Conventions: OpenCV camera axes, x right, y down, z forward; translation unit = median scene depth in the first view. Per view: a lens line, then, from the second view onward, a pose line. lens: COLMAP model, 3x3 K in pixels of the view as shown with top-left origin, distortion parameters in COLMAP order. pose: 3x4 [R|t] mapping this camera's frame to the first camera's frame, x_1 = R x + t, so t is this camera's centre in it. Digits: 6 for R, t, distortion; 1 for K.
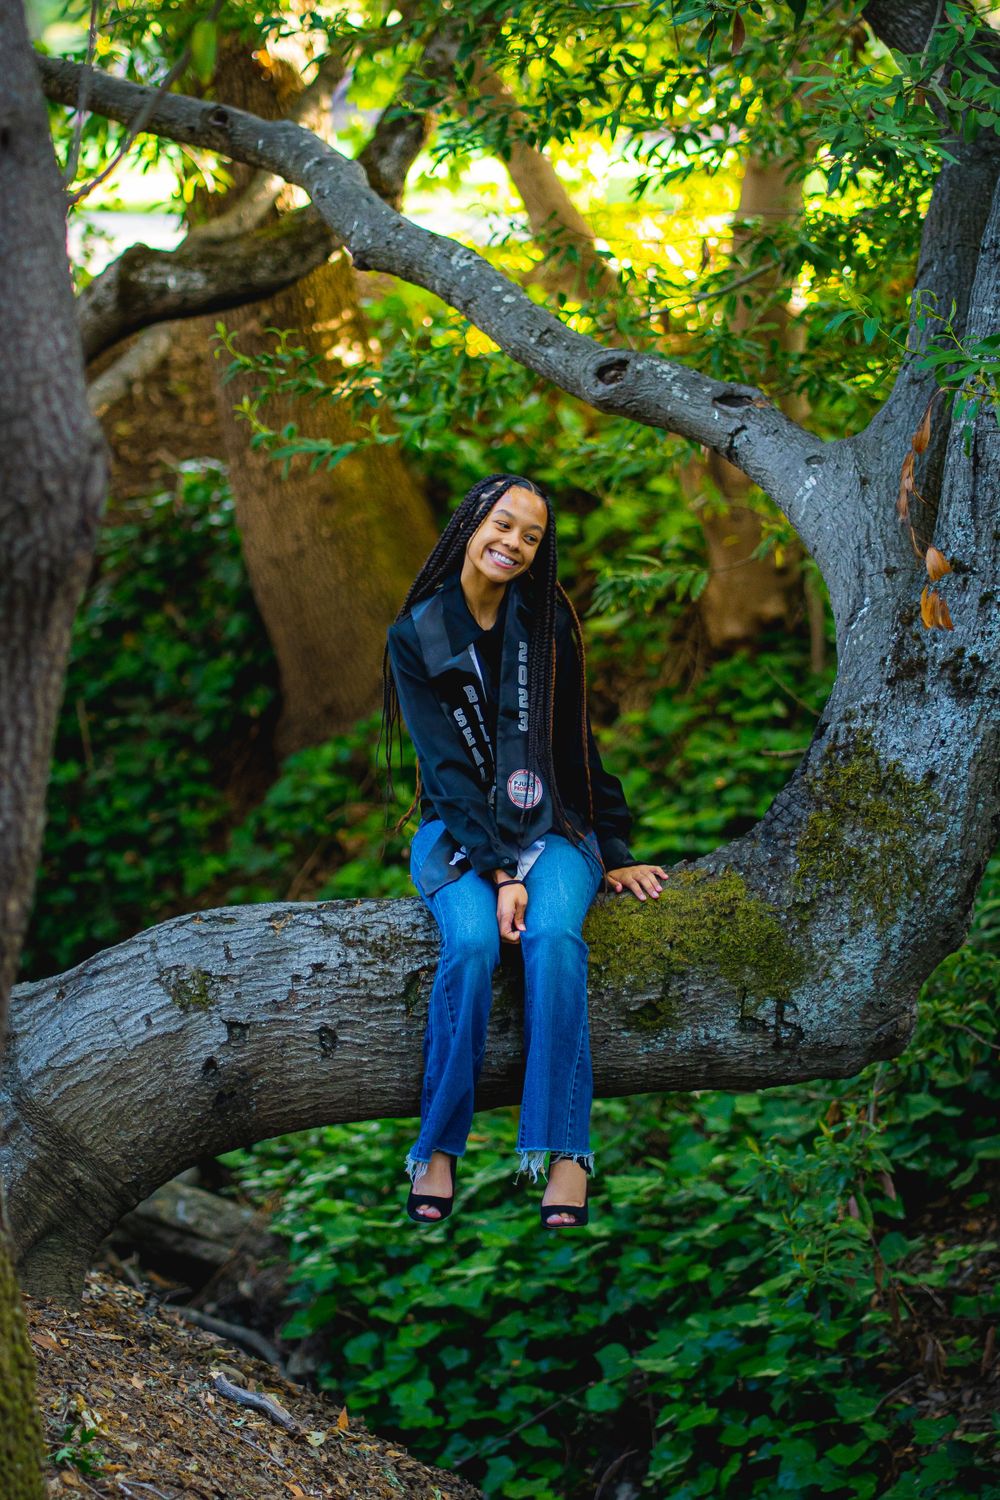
lens RADIAL K [[5545.6, 0, 500.8], [0, 5545.6, 751.5], [0, 0, 1]] dist [0.007101, 0.000000]
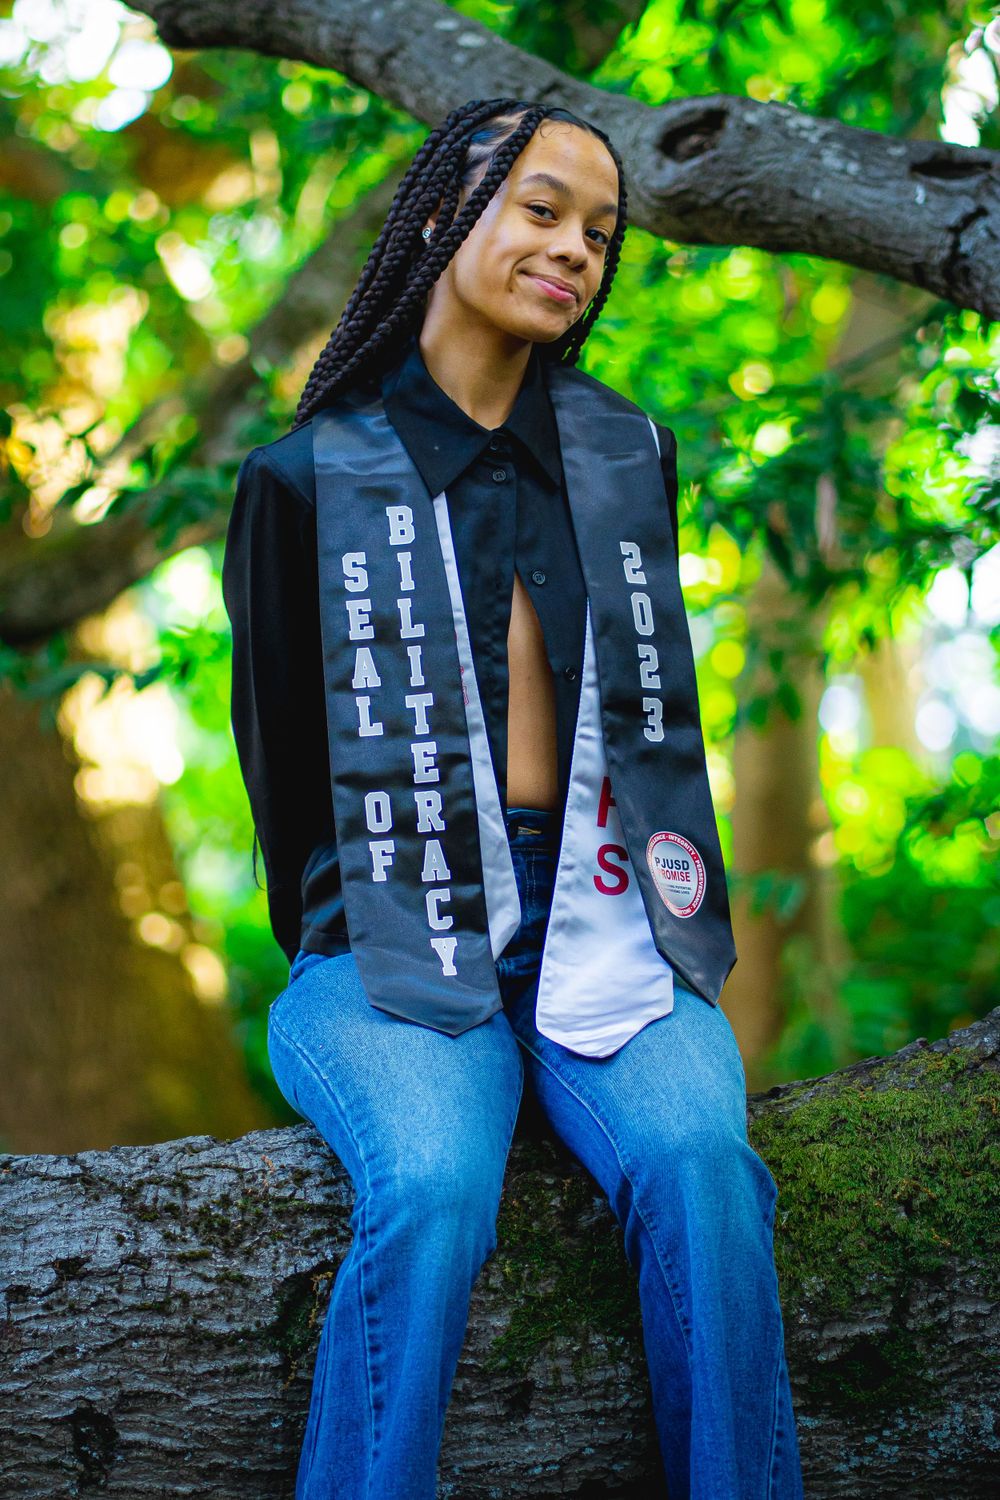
lens RADIAL K [[5545.6, 0, 499.3], [0, 5545.6, 753.5], [0, 0, 1]] dist [0.007101, 0.000000]
pose [[0.999465, -0.013285, 0.029884, -0.012580], [0.018826, 0.980901, -0.193593, 0.082094], [-0.026741, 0.194052, 0.980627, 0.580403]]
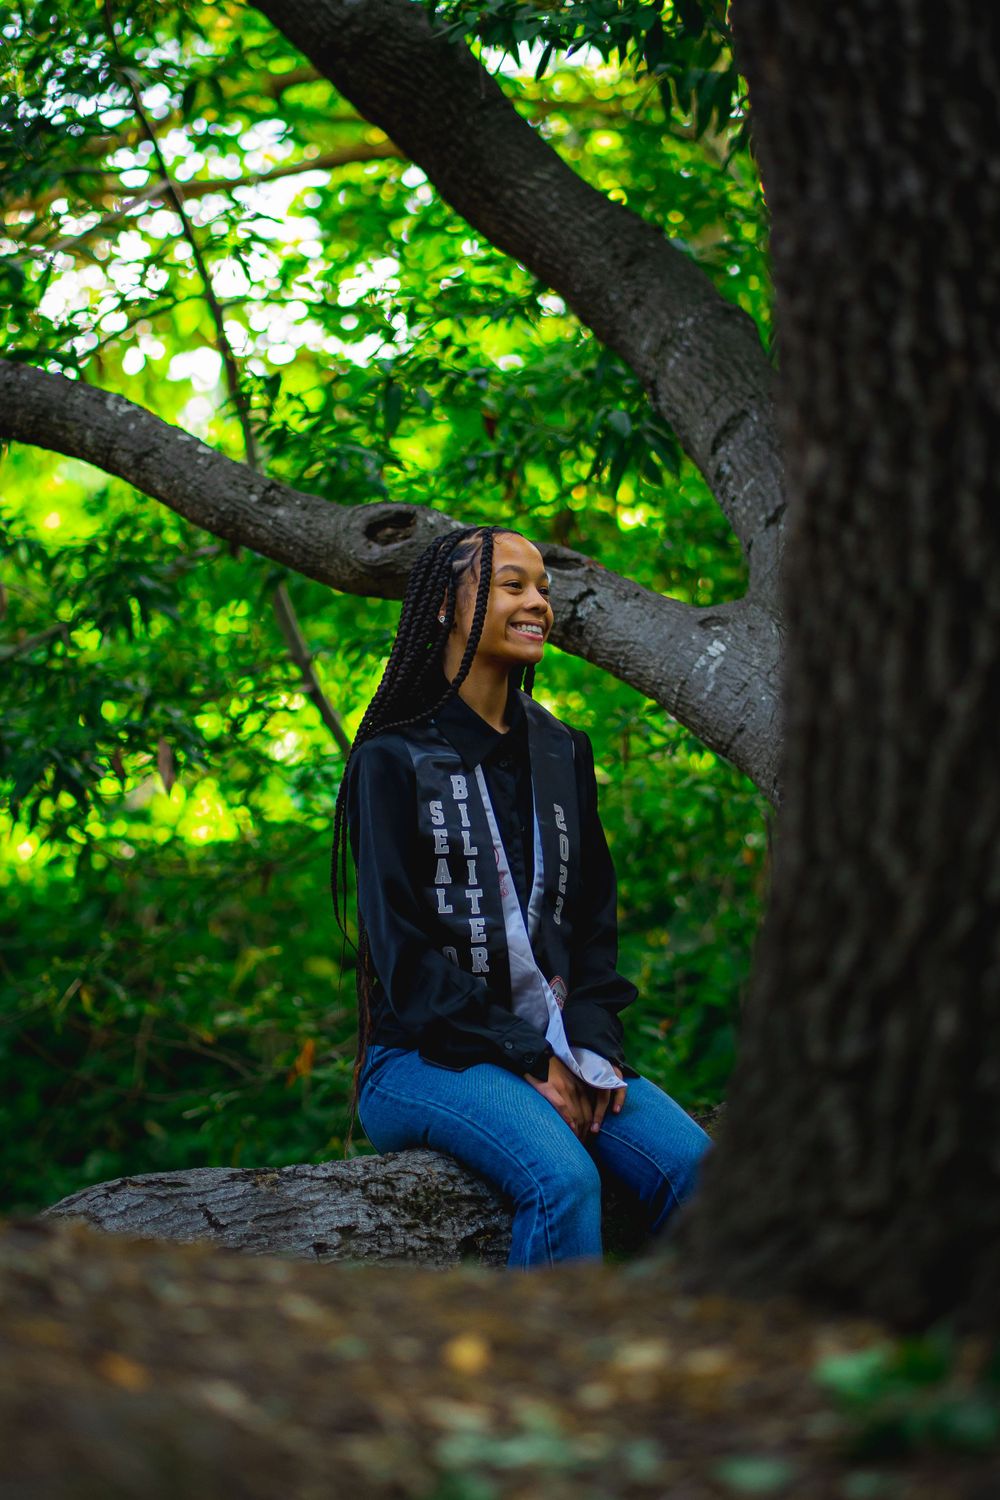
lens RADIAL K [[5545.6, 0, 498.3], [0, 5545.6, 746.1], [0, 0, 1]] dist [0.007101, 0.000000]
pose [[0.879889, 0.028708, 0.474312, -0.344039], [0.076558, 0.976569, -0.201128, 0.119651], [-0.468972, 0.213282, 0.857074, 0.385956]]
